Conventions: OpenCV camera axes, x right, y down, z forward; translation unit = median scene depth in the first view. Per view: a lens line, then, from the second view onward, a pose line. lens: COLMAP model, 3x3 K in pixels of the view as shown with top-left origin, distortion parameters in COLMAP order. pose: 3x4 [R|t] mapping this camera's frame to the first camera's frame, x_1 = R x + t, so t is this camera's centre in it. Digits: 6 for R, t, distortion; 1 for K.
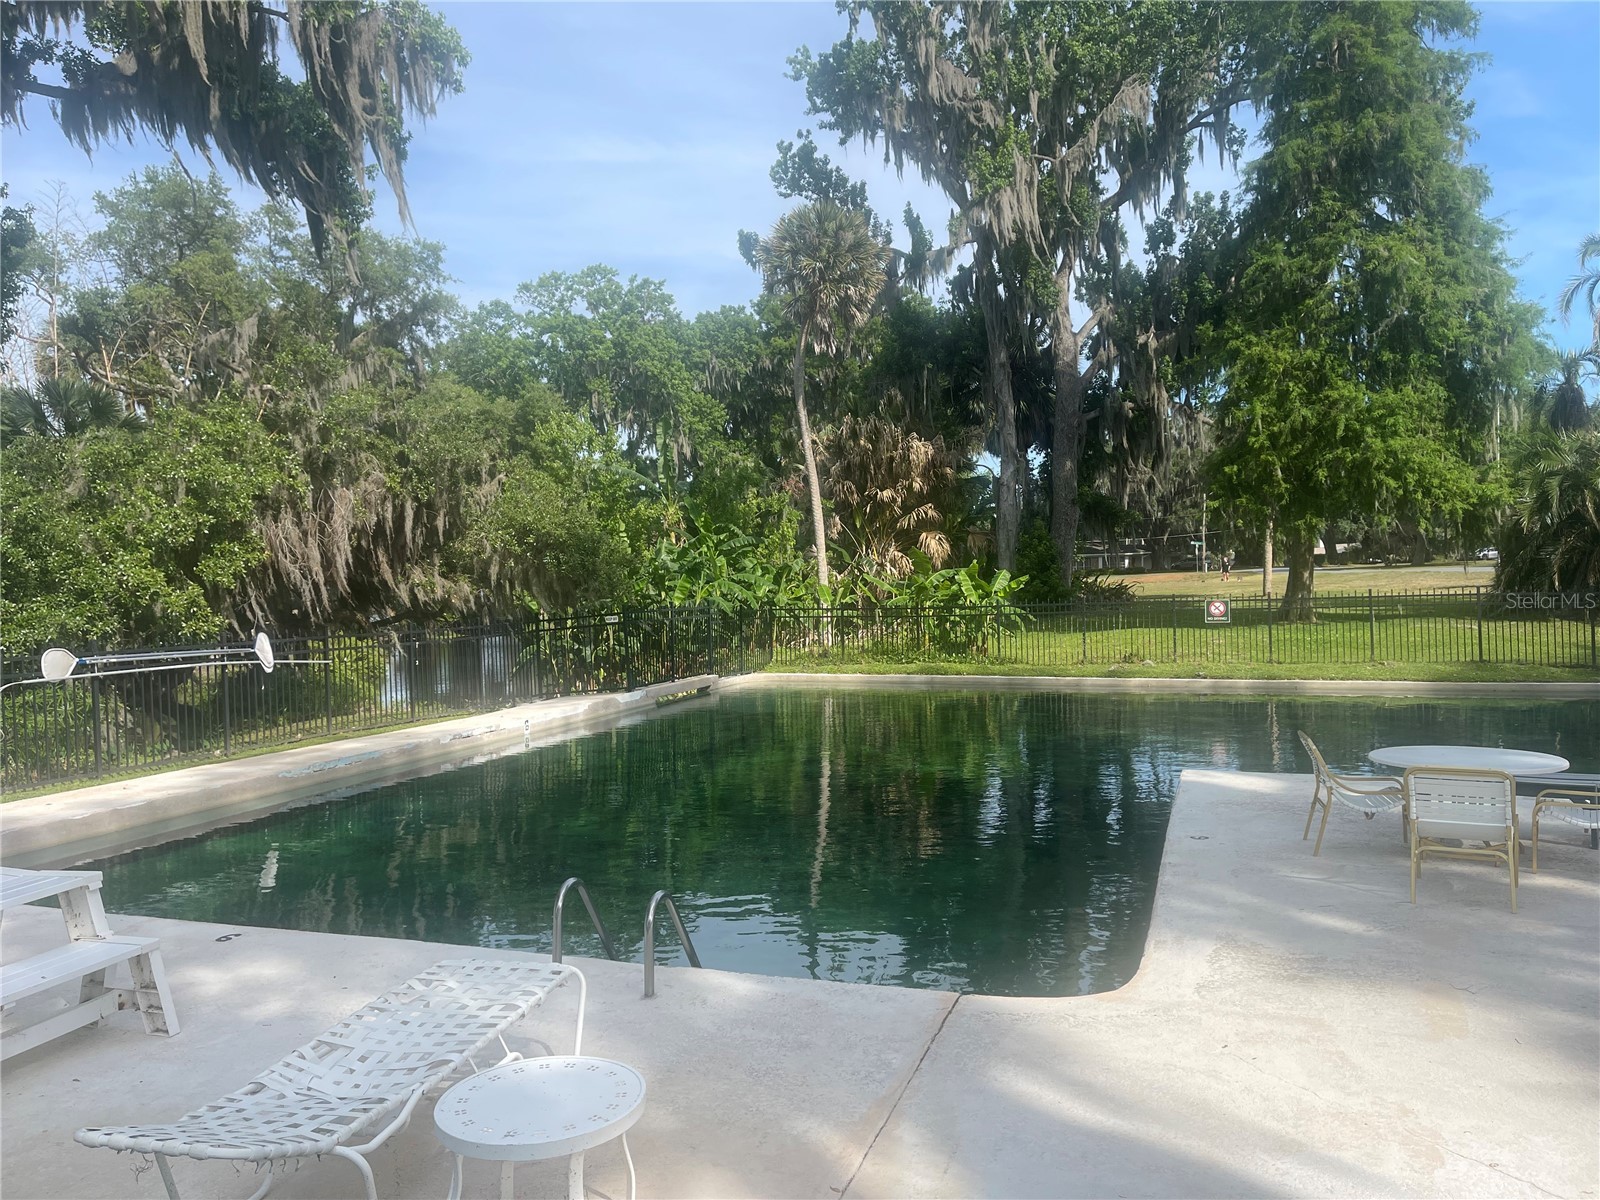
lens RADIAL K [[1182.3, 0, 797.1], [0, 1182.3, 604.2], [0, 0, 1]] dist [0.057395, -0.086799]
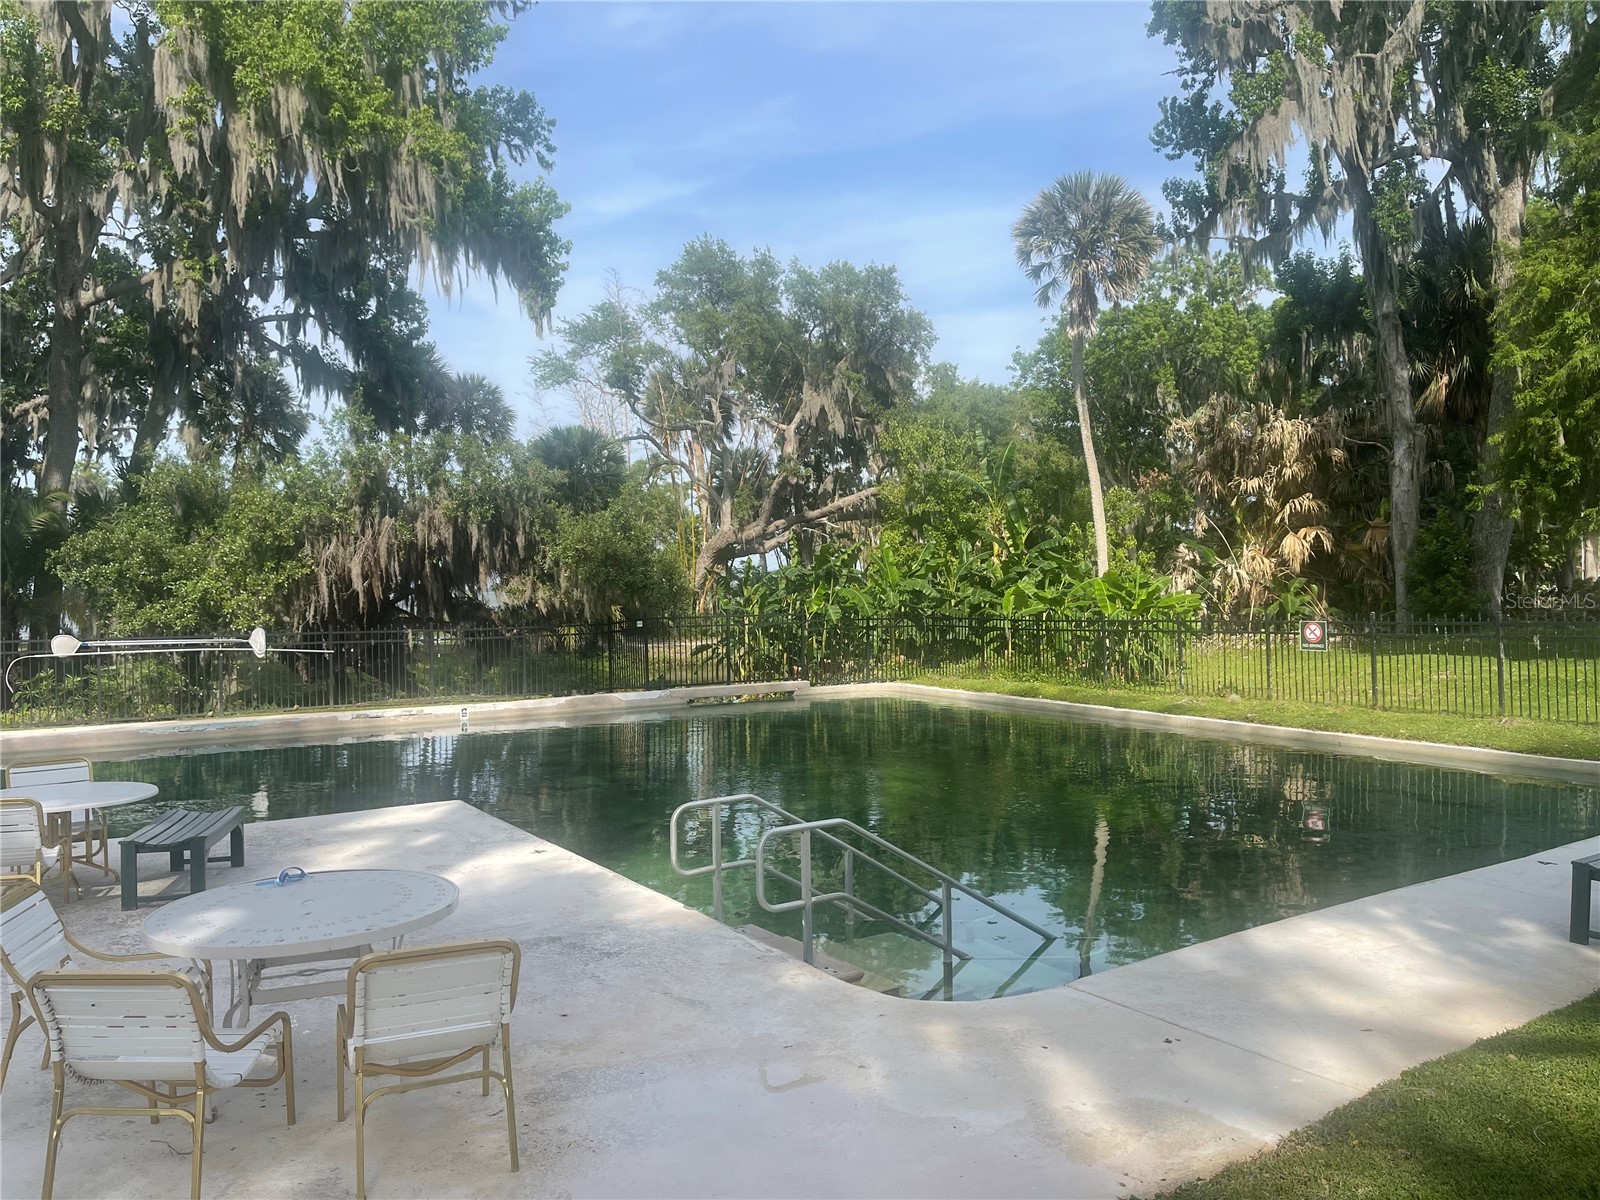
lens RADIAL K [[1182.3, 0, 797.1], [0, 1182.3, 604.2], [0, 0, 1]] dist [0.057395, -0.086799]
pose [[0.788280, 0.018484, -0.615039, 0.455328], [-0.014920, 0.999829, 0.010926, -0.014398], [0.615136, 0.000564, 0.788421, 0.158841]]
